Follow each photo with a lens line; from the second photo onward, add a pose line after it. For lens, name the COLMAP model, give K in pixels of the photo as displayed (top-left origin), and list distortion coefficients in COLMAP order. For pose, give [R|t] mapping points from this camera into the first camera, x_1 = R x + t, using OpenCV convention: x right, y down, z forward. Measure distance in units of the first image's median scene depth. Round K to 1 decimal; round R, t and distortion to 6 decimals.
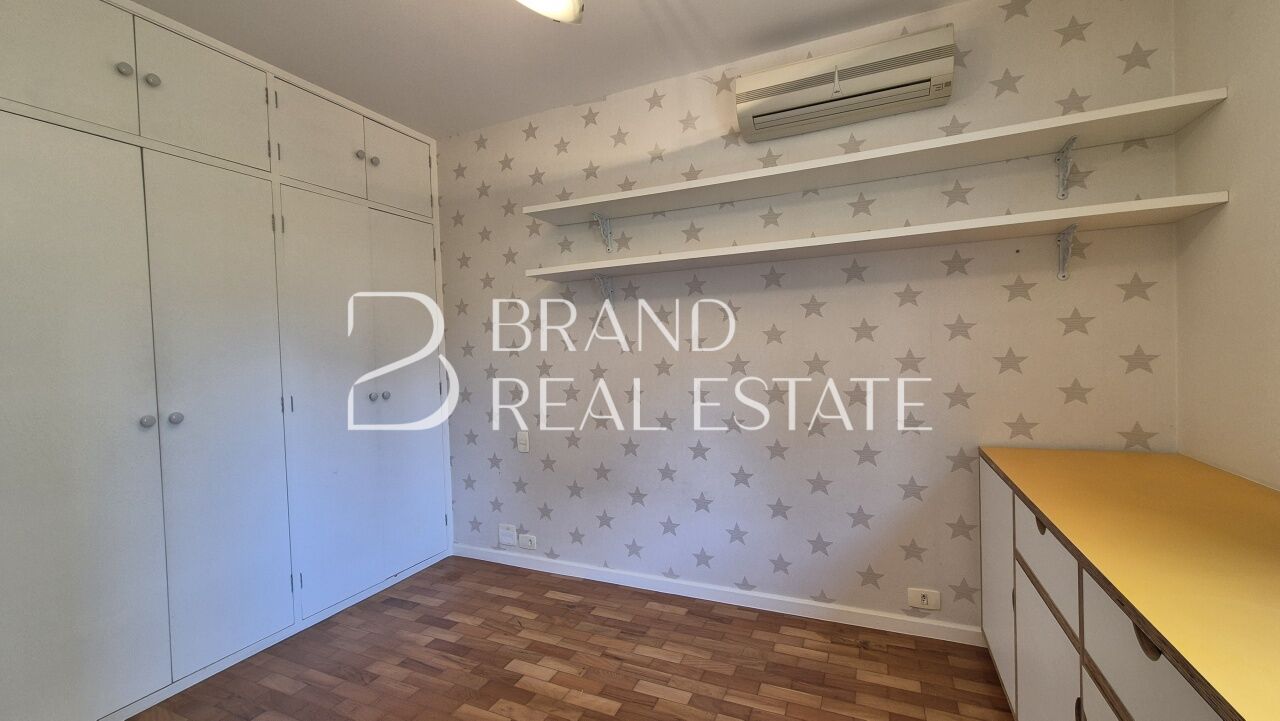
lens RADIAL K [[521.4, 0, 637.0], [0, 521.4, 360.3], [0, 0, 1]] dist [-0.001533, 0.001383]
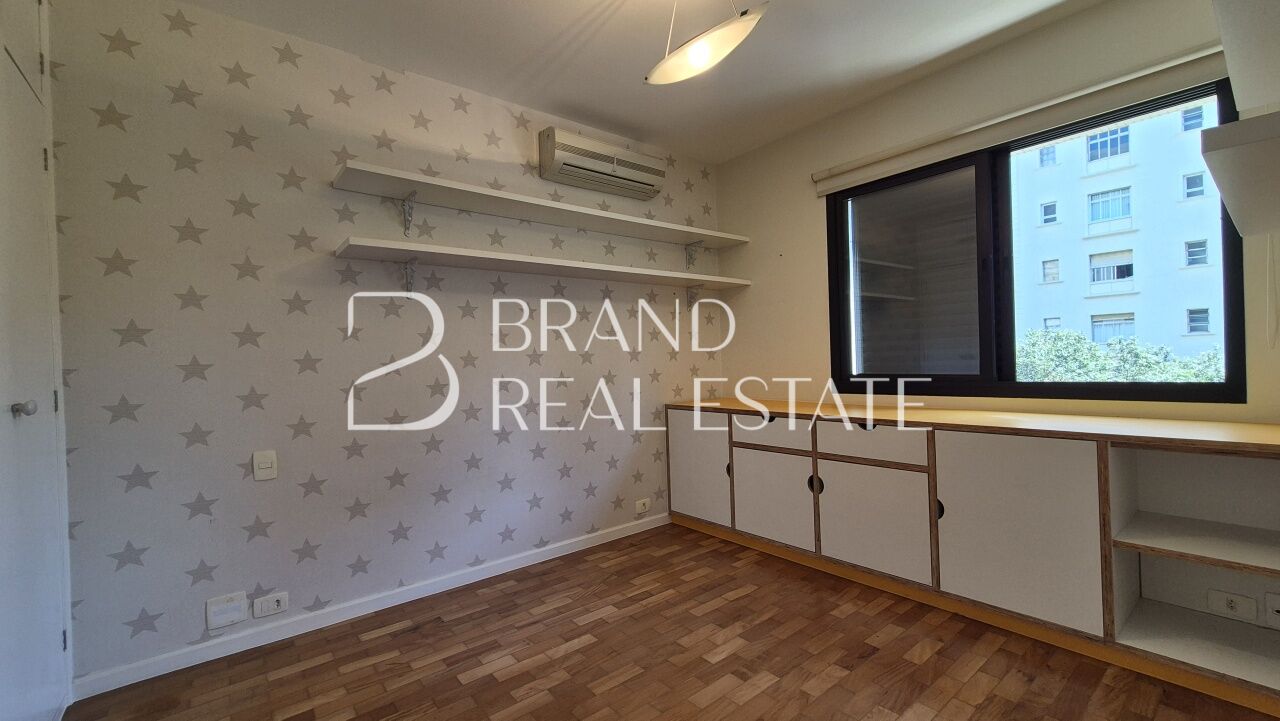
lens RADIAL K [[521.4, 0, 638.2], [0, 521.4, 358.5], [0, 0, 1]] dist [-0.001533, 0.001383]
pose [[0.450987, 0.020635, 0.892292, -0.766564], [0.037400, 0.998418, -0.041992, 0.071485], [-0.891746, 0.052310, 0.449502, 0.255193]]
